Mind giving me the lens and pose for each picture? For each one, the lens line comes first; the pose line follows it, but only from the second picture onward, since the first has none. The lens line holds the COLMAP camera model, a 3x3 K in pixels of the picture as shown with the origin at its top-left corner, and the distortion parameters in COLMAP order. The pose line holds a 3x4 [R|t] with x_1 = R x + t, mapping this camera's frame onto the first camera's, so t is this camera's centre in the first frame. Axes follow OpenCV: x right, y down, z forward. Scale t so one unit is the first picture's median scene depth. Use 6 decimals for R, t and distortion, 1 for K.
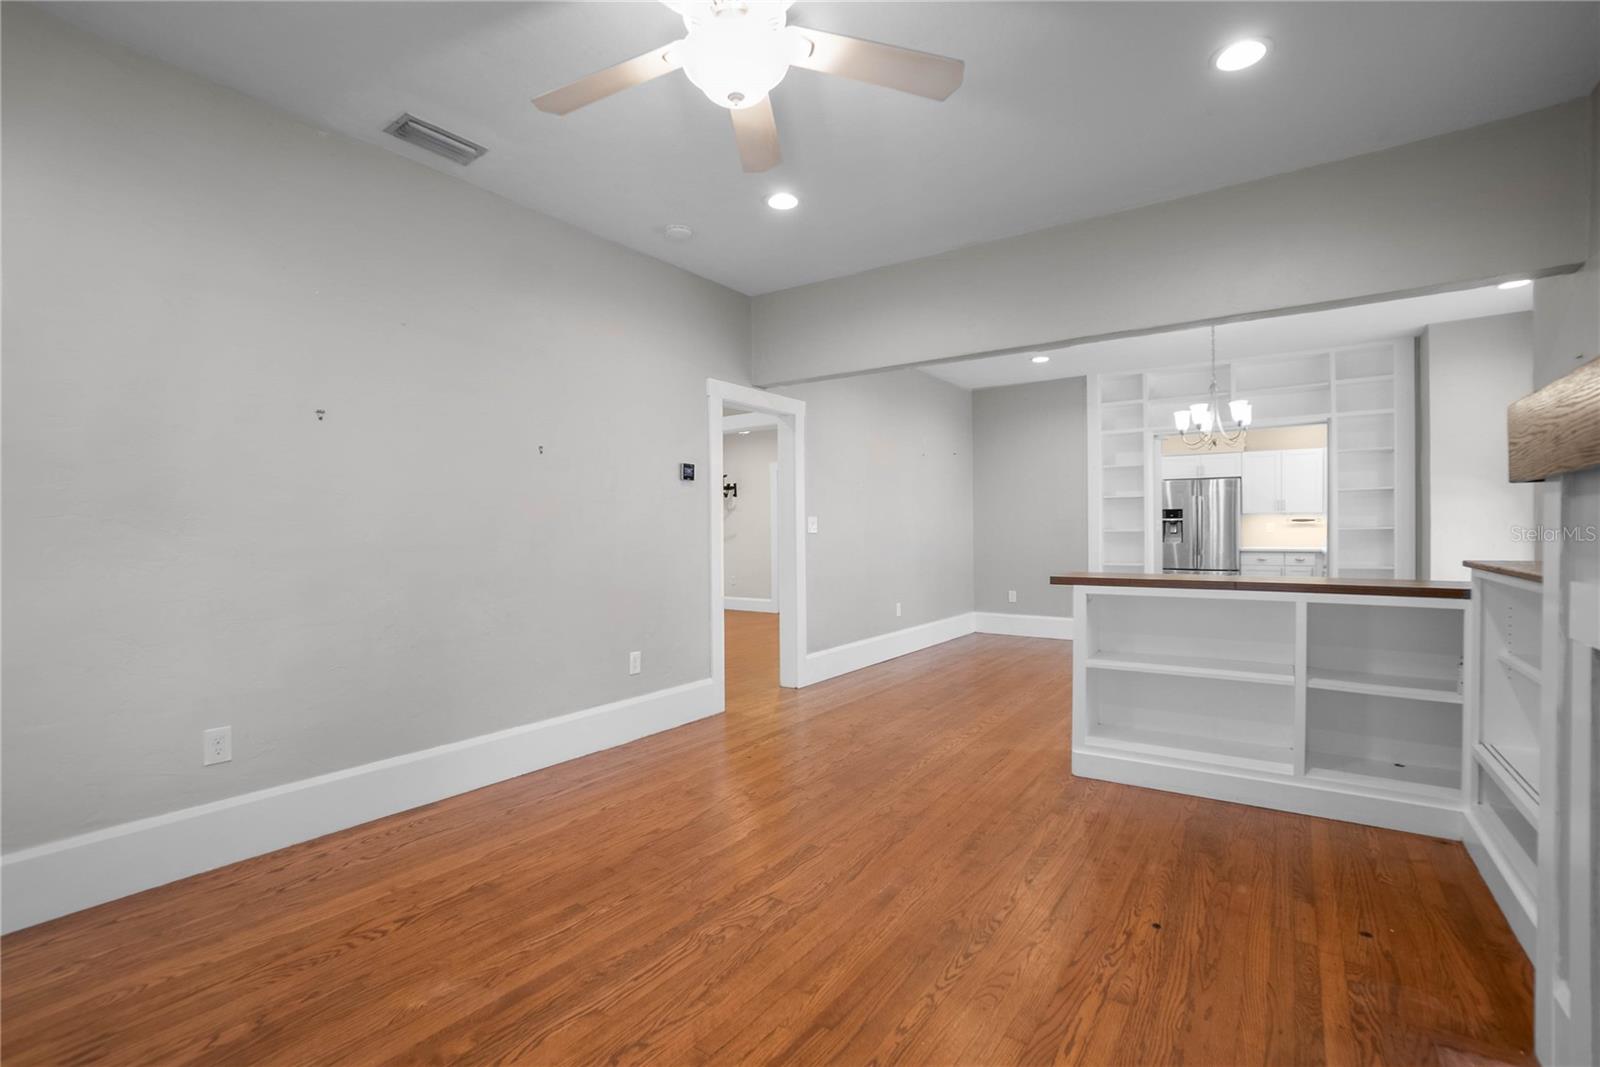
lens RADIAL K [[719.5, 0, 804.3], [0, 719.5, 535.9], [0, 0, 1]] dist [-0.011887, 0.001481]
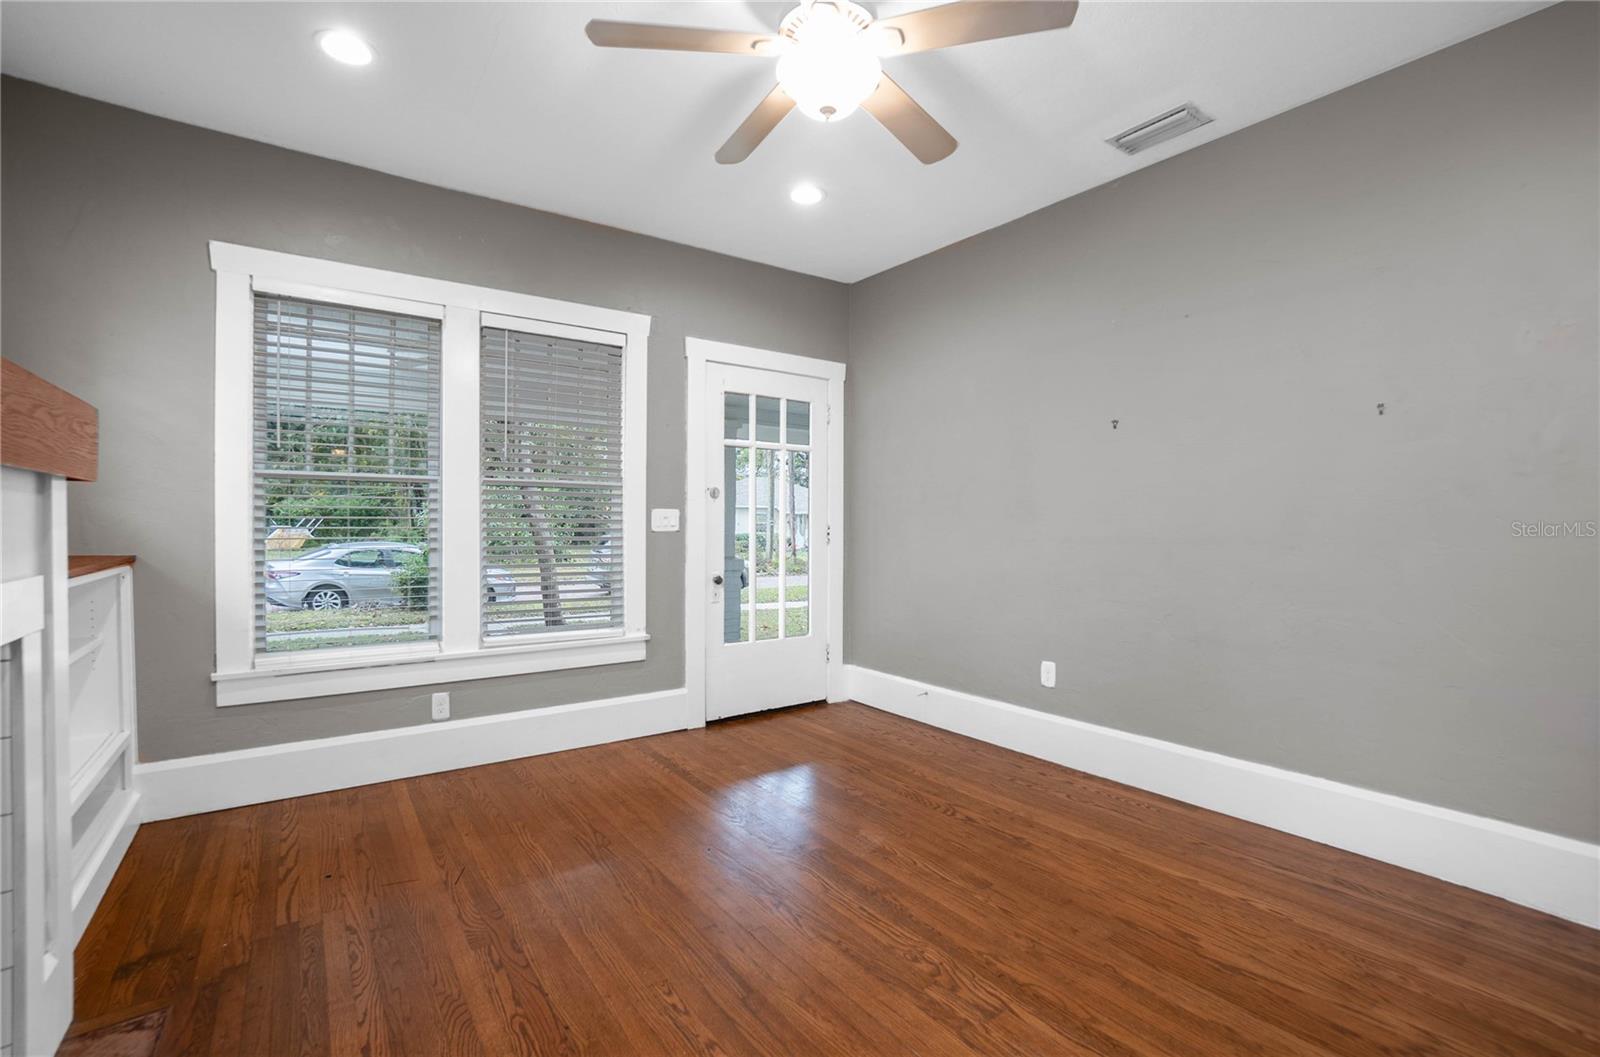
lens RADIAL K [[719.5, 0, 802.3], [0, 719.5, 519.8], [0, 0, 1]] dist [-0.011887, 0.001481]
pose [[-0.324055, -0.005765, -0.946021, 0.737847], [-0.001989, 0.999983, -0.005412, -0.011964], [0.946036, 0.000128, -0.324061, 1.036822]]
